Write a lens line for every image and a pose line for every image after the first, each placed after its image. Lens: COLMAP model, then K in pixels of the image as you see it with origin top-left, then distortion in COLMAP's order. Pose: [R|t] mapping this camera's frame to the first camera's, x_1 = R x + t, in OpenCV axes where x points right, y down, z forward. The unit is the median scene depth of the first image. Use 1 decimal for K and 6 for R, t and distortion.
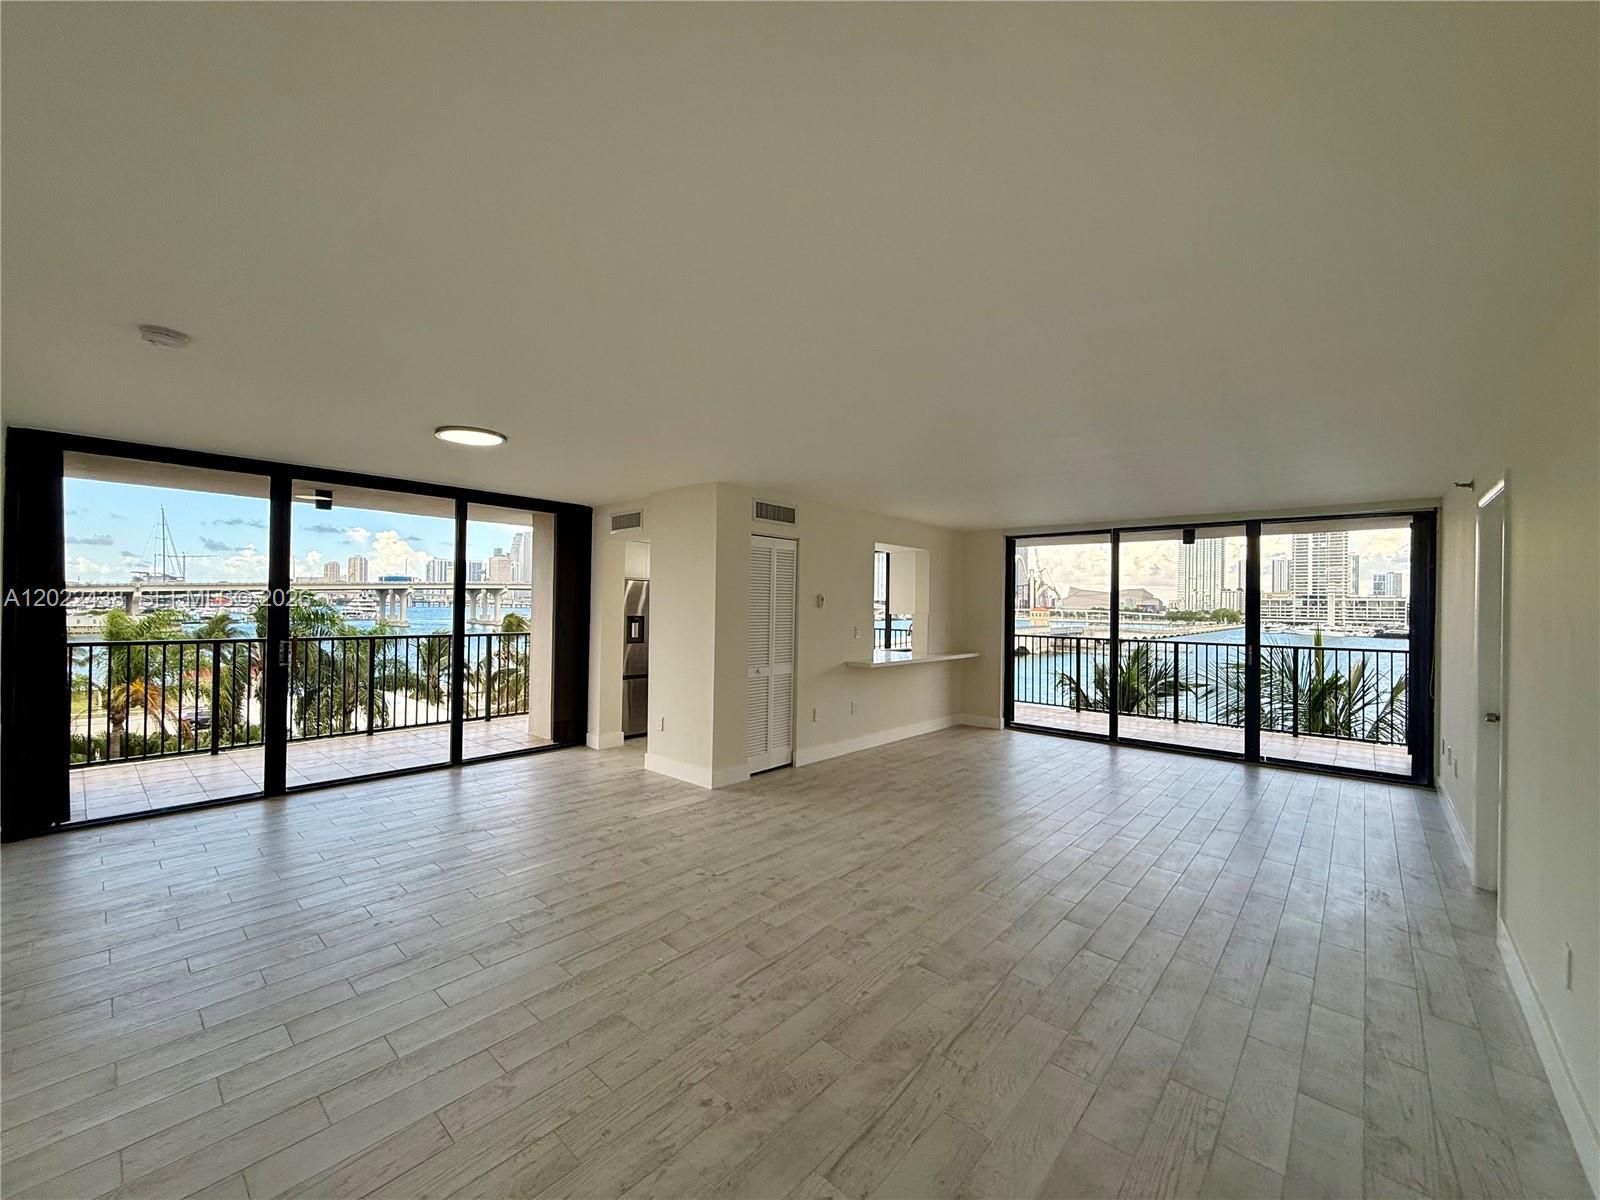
lens RADIAL K [[635.1, 0, 797.4], [0, 635.1, 601.9], [0, 0, 1]] dist [-0.001920, -0.000170]
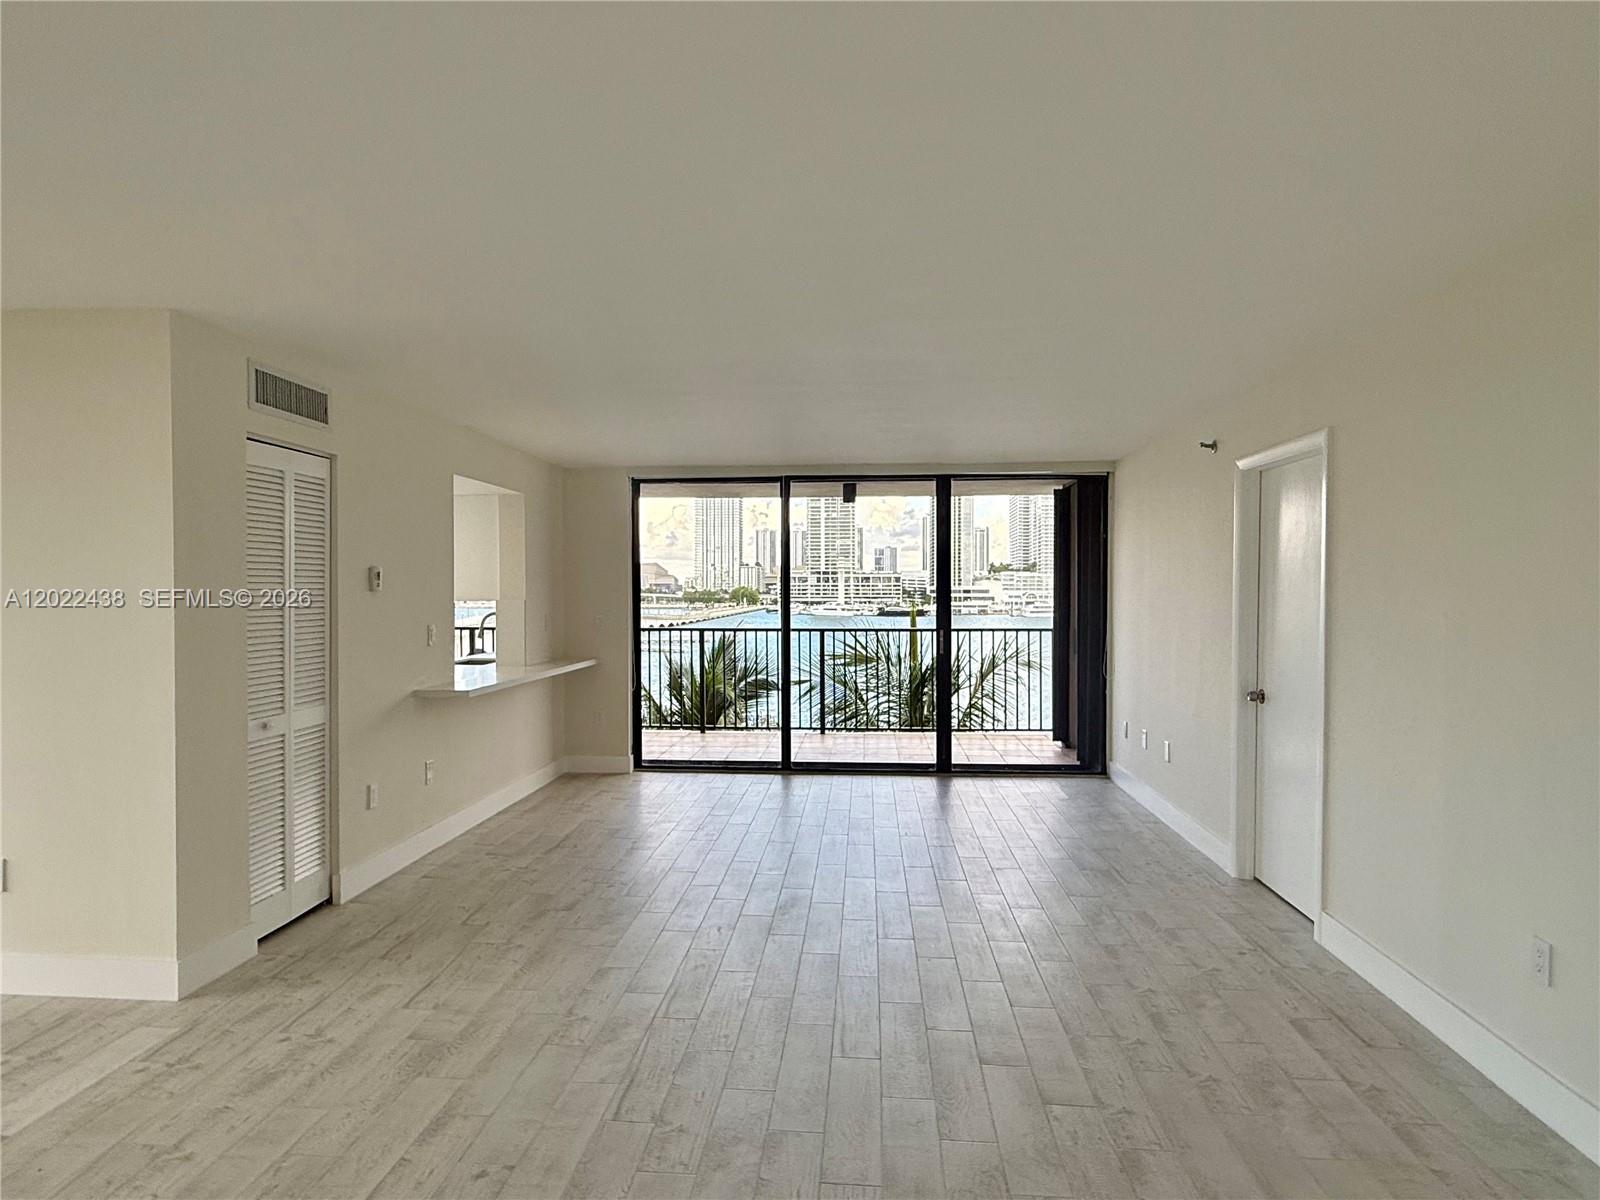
lens RADIAL K [[910.7, 0, 796.3], [0, 910.7, 606.0], [0, 0, 1]] dist [-0.003128, 0.000087]
pose [[0.795643, -0.025485, 0.605229, -0.159059], [0.009155, 0.999506, 0.030052, 0.001651], [-0.605696, -0.018370, 0.795484, 0.217248]]
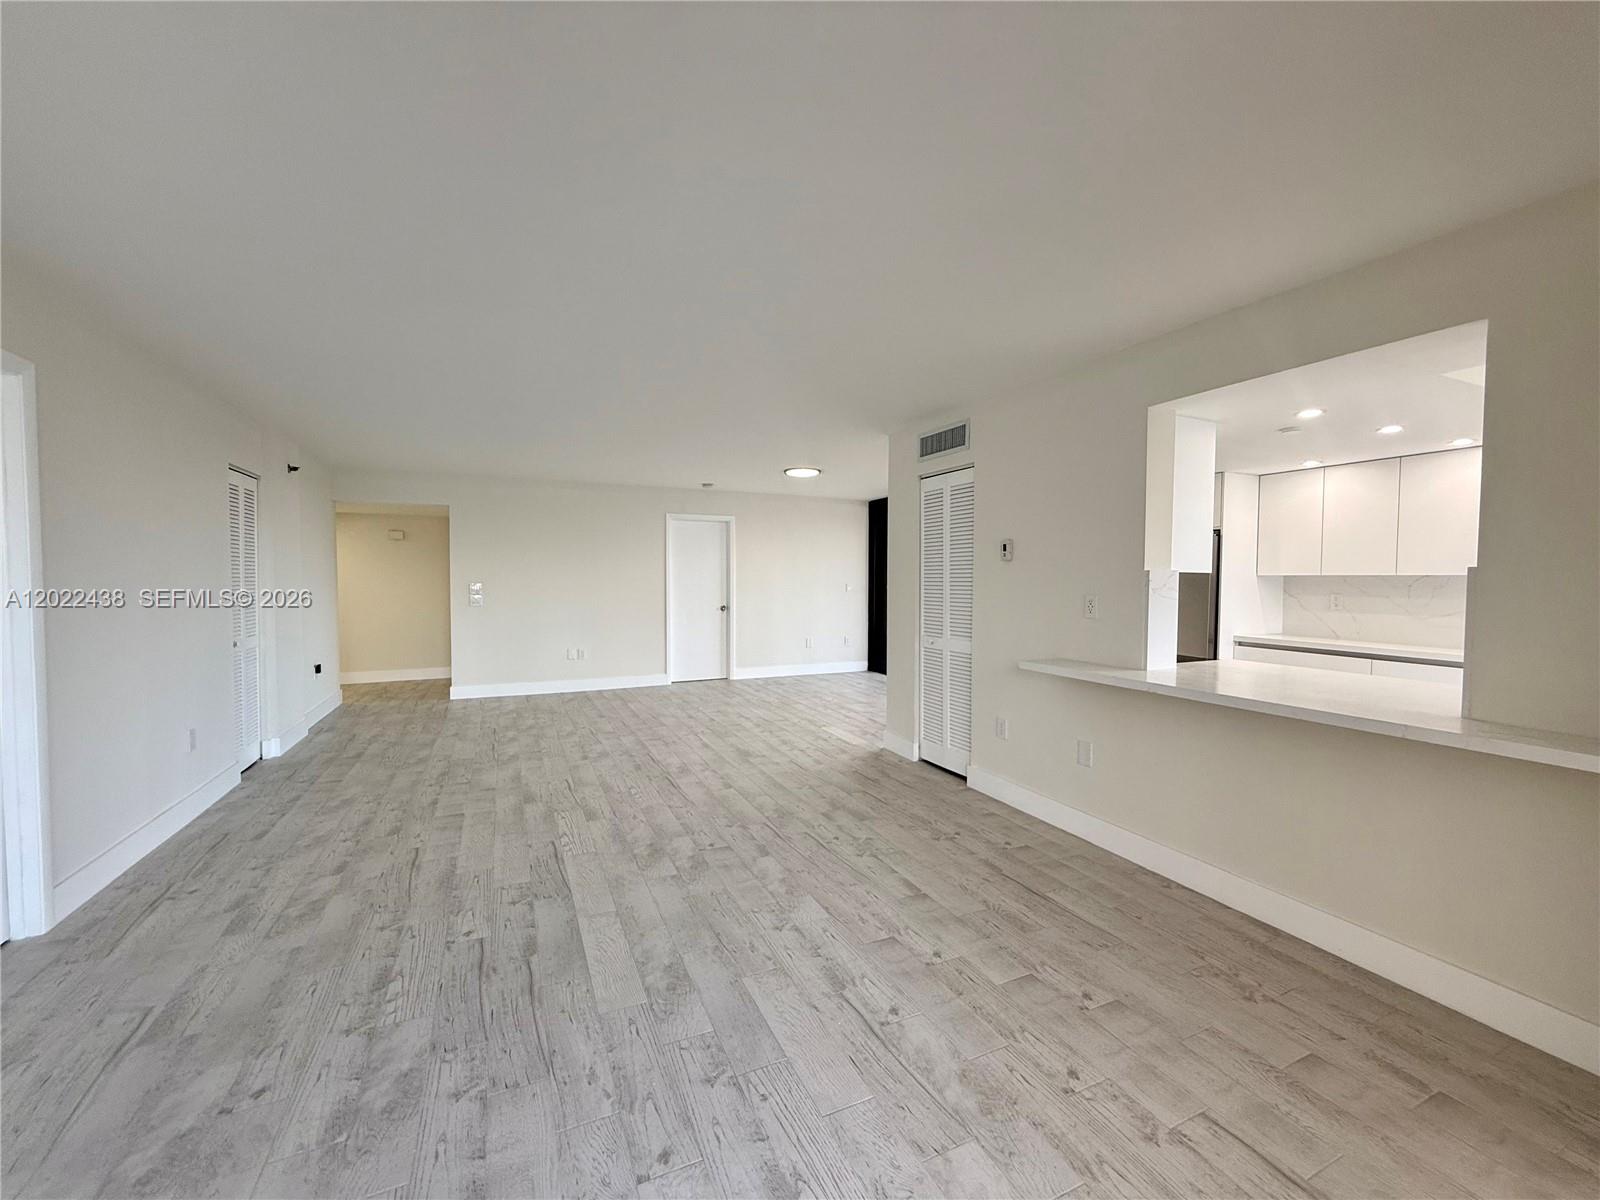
lens RADIAL K [[639.2, 0, 795.3], [0, 639.2, 600.6], [0, 0, 1]] dist [-0.000237, 0.000137]
pose [[-0.401024, 0.014928, -0.915946, 0.787754], [-0.007502, 0.999780, 0.019579, 0.042399], [0.916037, 0.014723, -0.400824, 1.194667]]
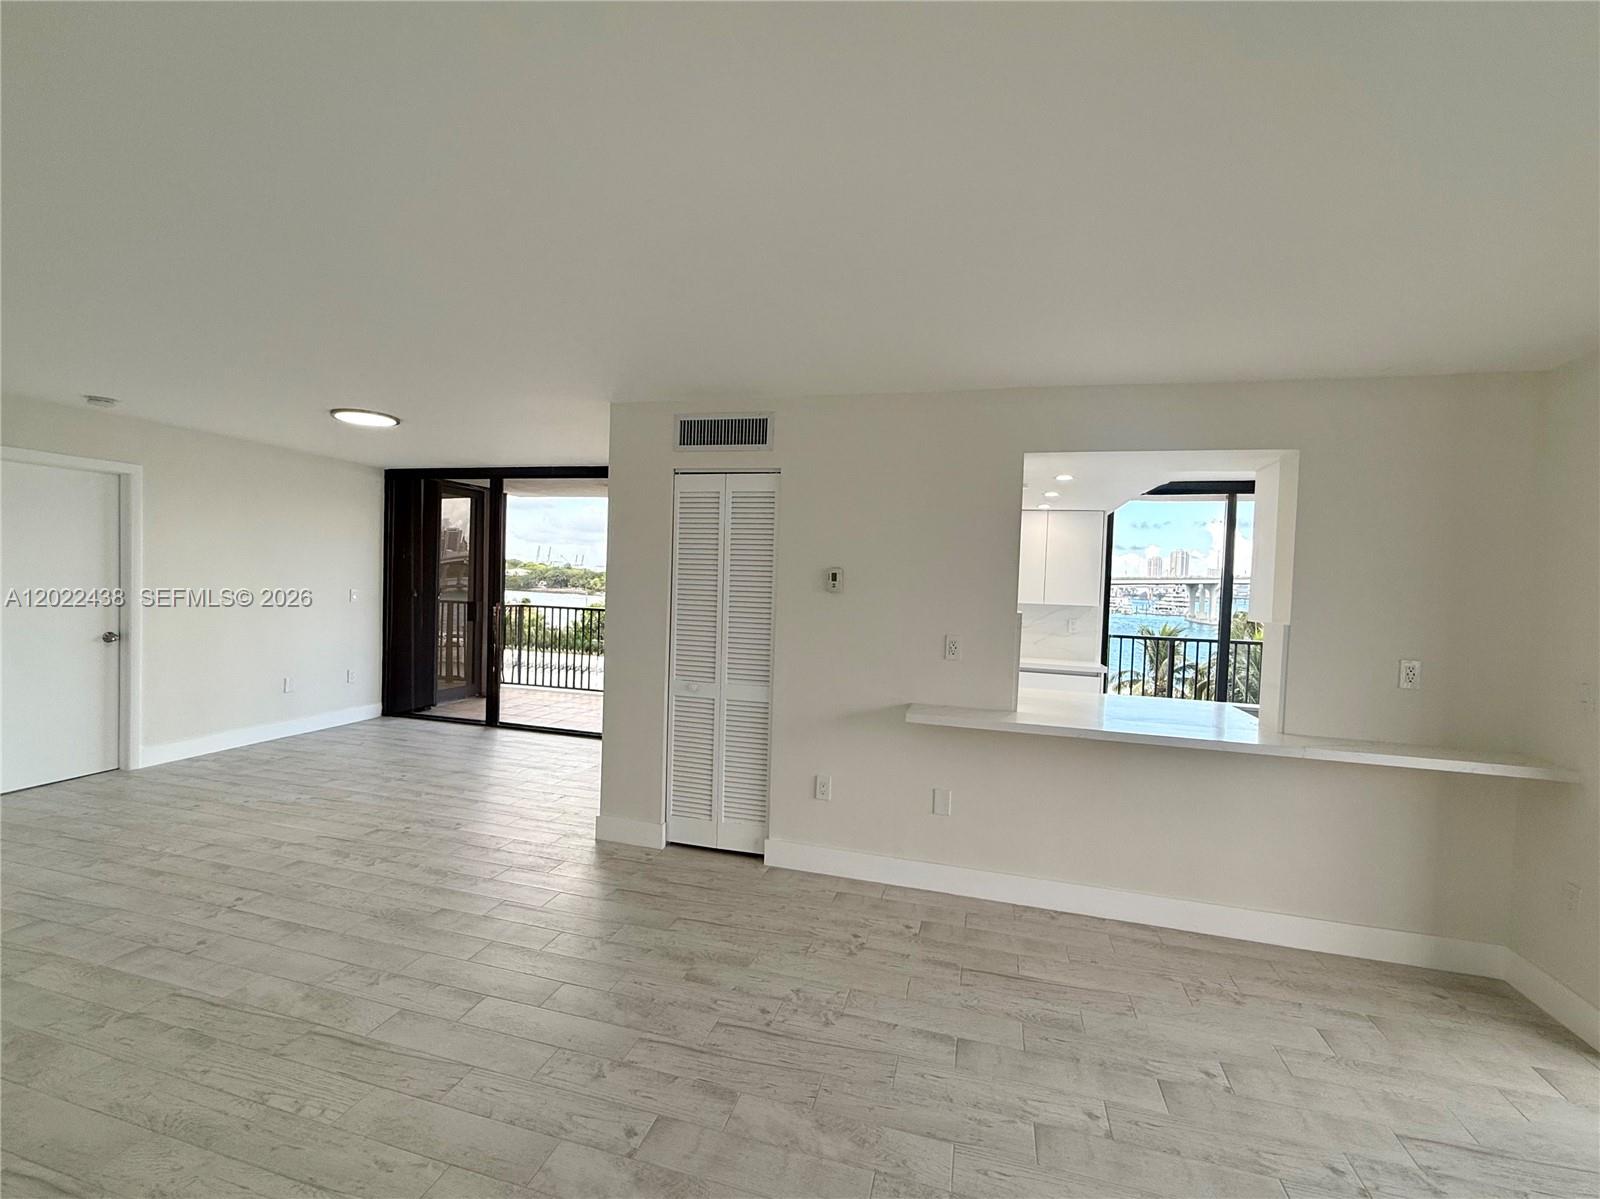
lens RADIAL K [[692.9, 0, 797.8], [0, 692.9, 600.3], [0, 0, 1]] dist [-0.000463, 0.000310]
pose [[0.445023, 0.027449, -0.895098, 0.616328], [-0.024855, 0.999524, 0.018294, 0.006607], [0.895174, 0.014106, 0.445494, 0.800093]]
